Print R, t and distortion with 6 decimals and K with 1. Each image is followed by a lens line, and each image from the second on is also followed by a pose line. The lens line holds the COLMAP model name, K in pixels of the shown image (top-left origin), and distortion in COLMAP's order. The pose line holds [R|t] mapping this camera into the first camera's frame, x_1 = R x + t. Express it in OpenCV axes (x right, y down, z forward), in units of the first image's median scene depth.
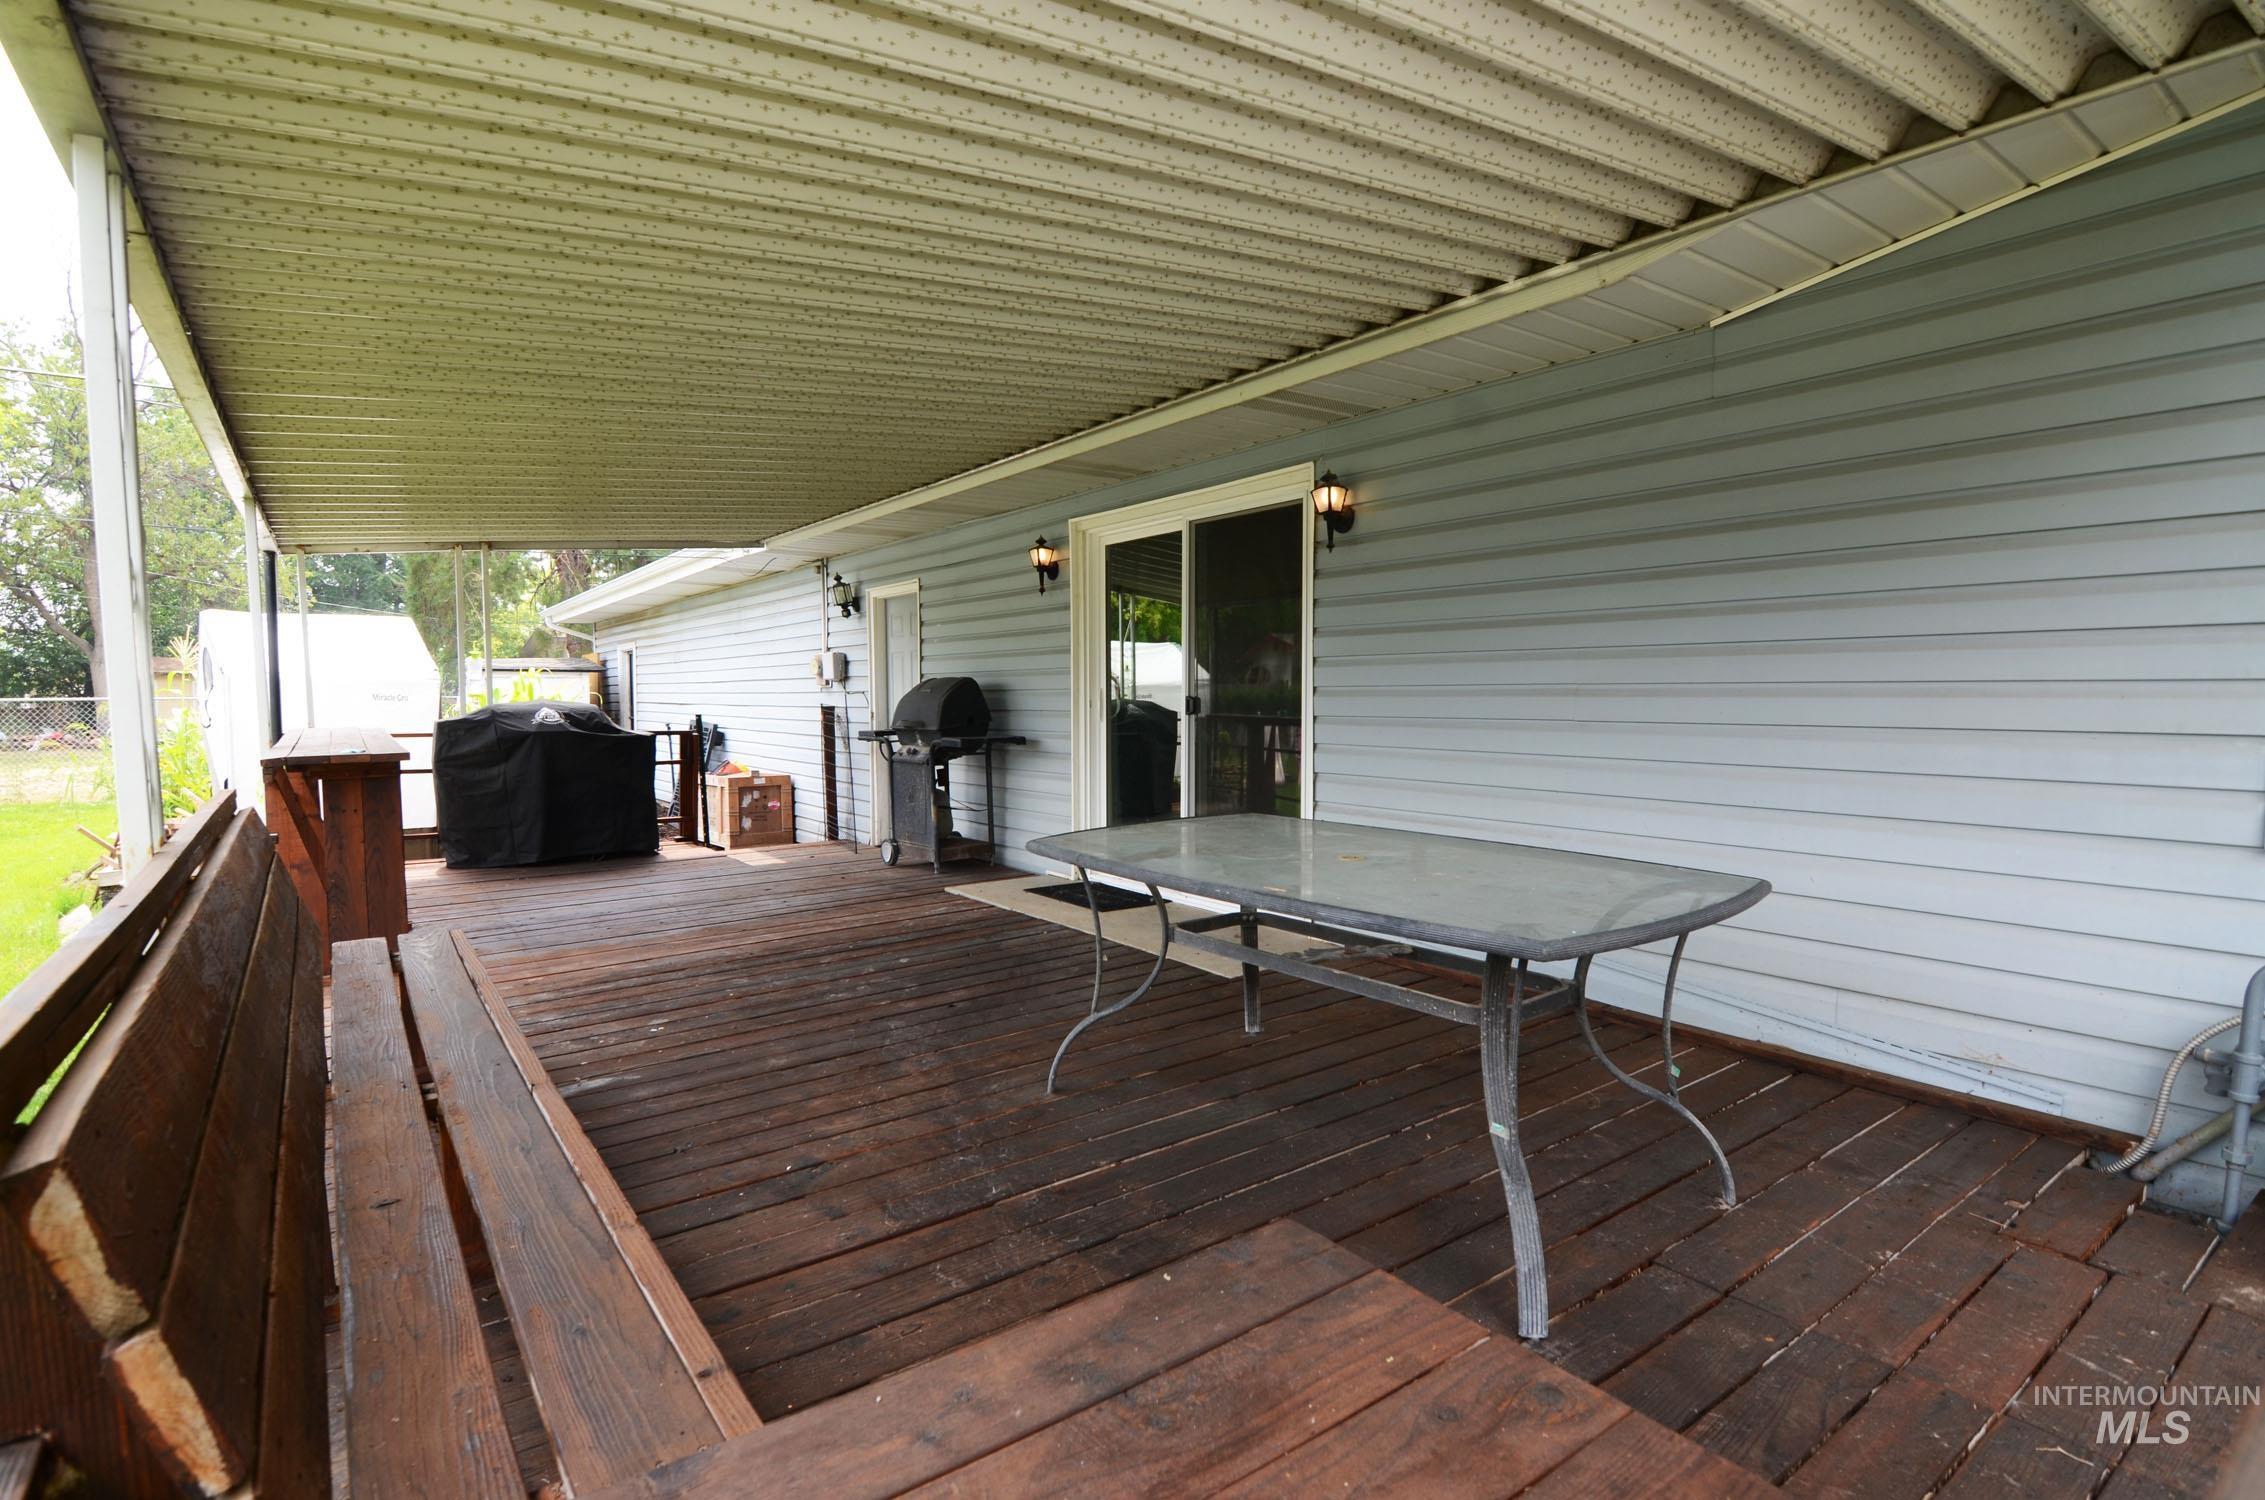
lens RADIAL K [[1093.7, 0, 1133.3], [0, 1093.7, 753.0], [0, 0, 1]] dist [-0.007169, -0.008307]
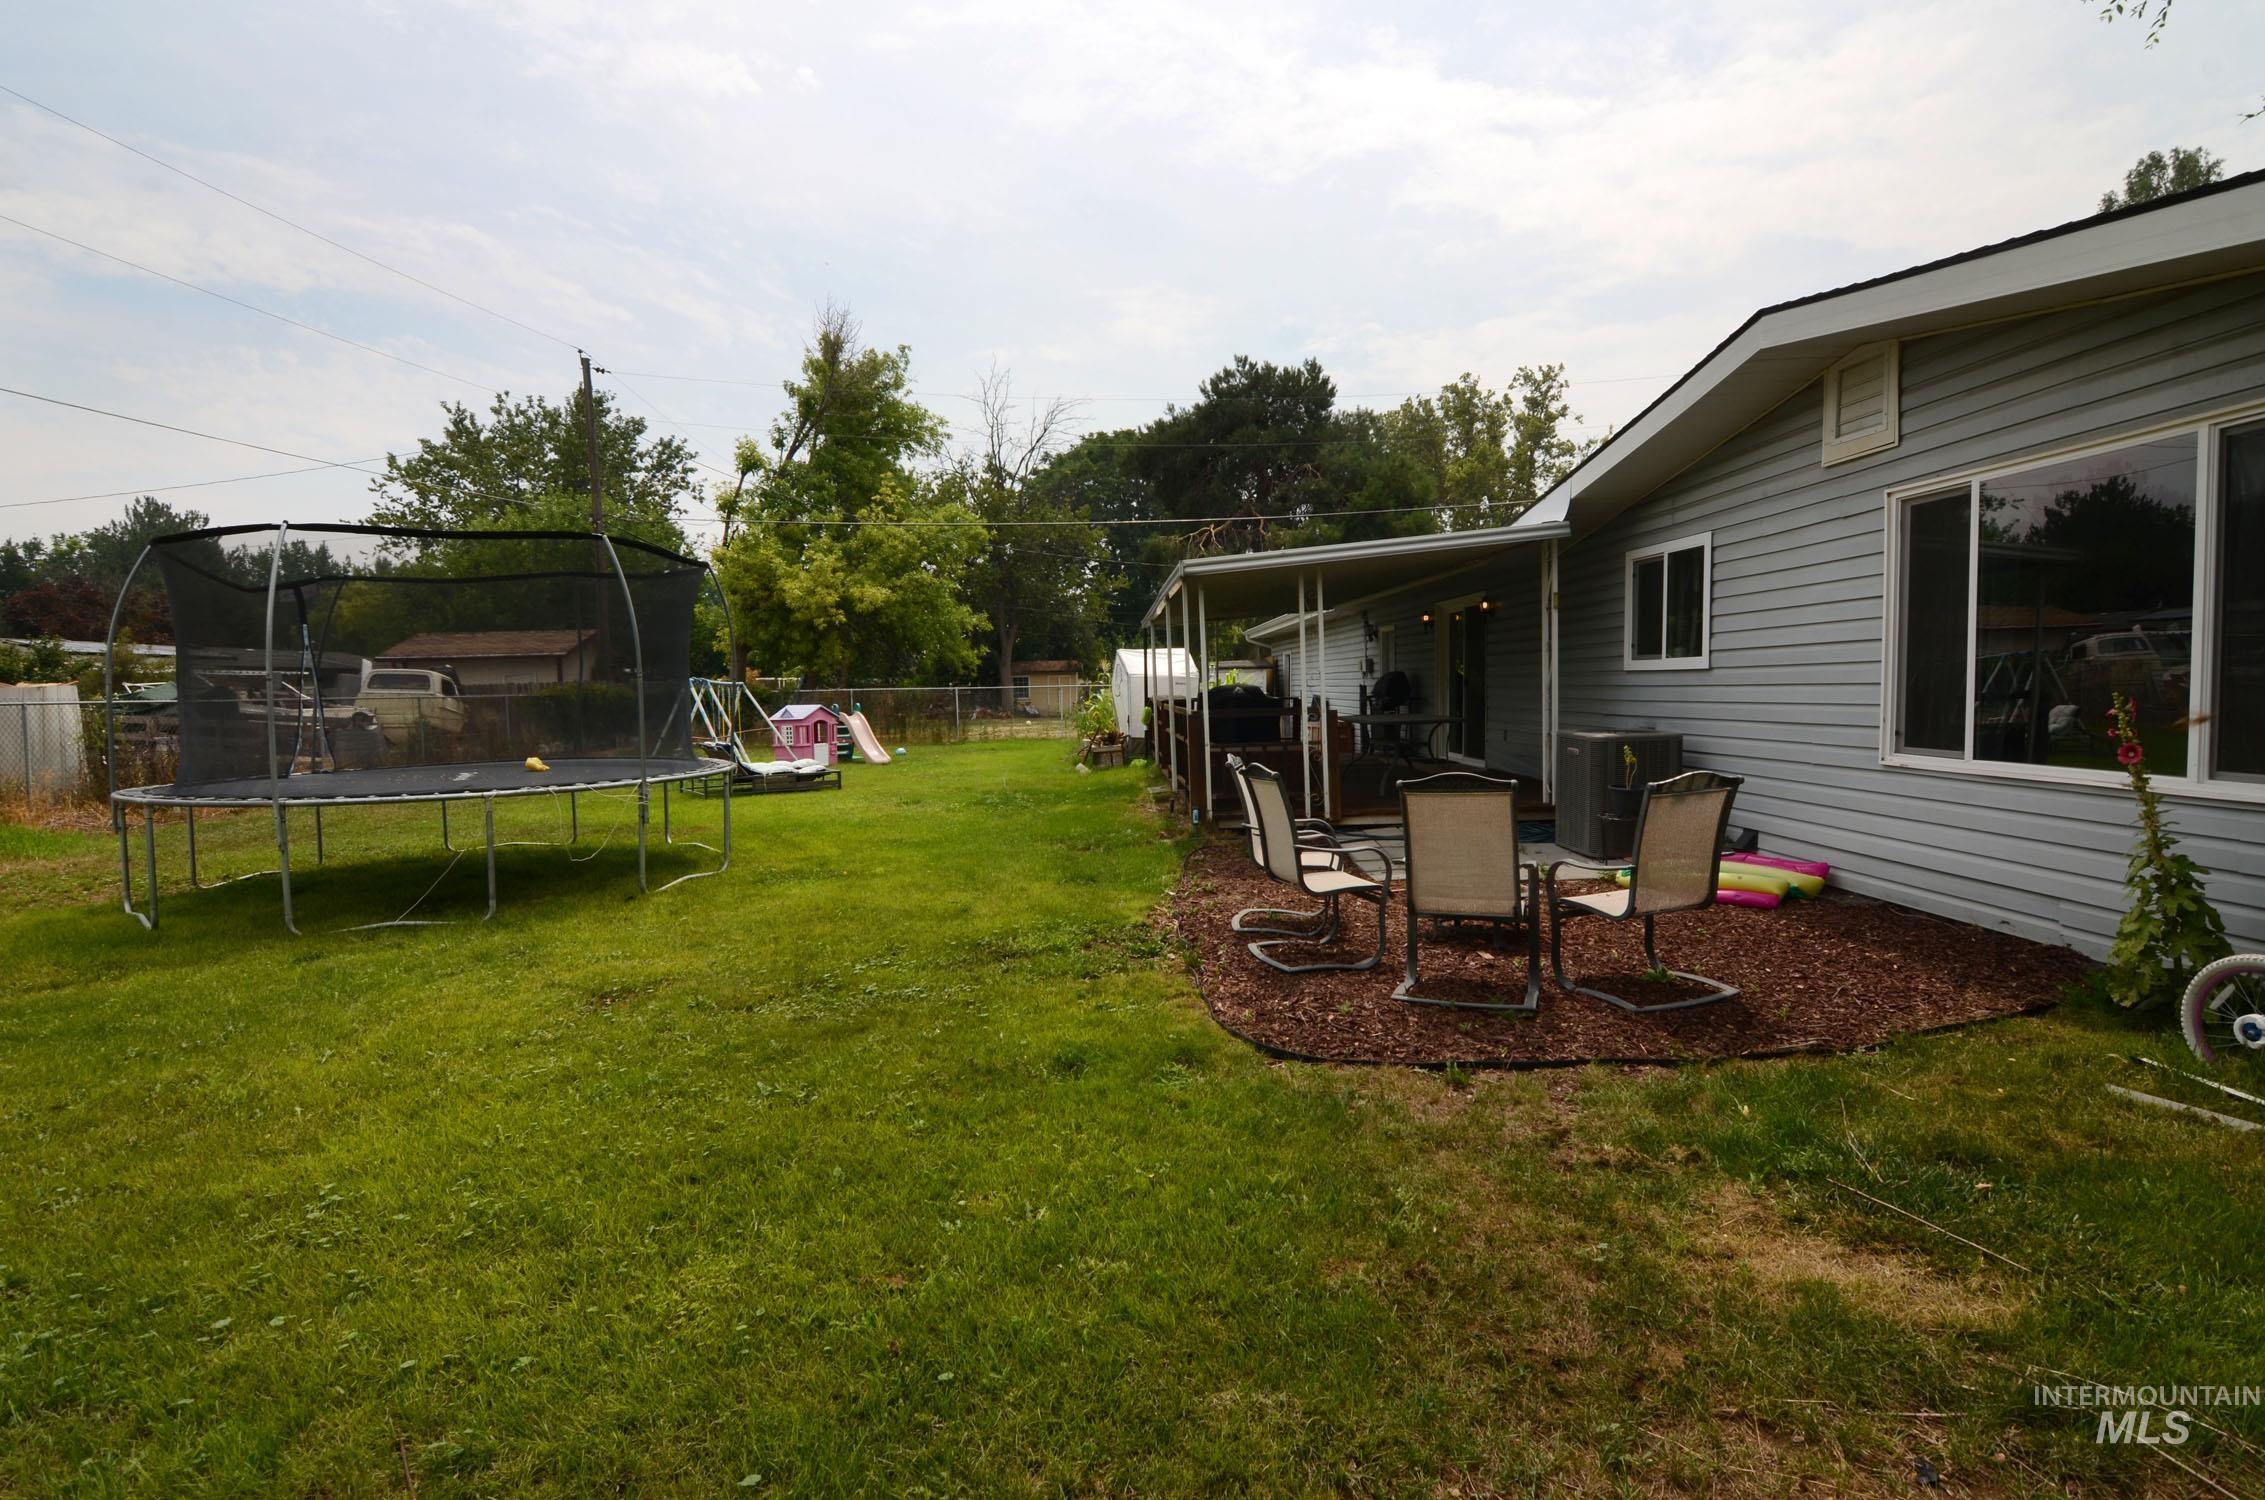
lens RADIAL K [[1093.7, 0, 1133.3], [0, 1093.7, 753.0], [0, 0, 1]] dist [-0.007169, -0.008307]
pose [[0.822265, 0.028567, -0.568387, 0.396731], [-0.023205, 0.999592, 0.016669, 0.044422], [0.568632, -0.000517, 0.822592, -0.683959]]
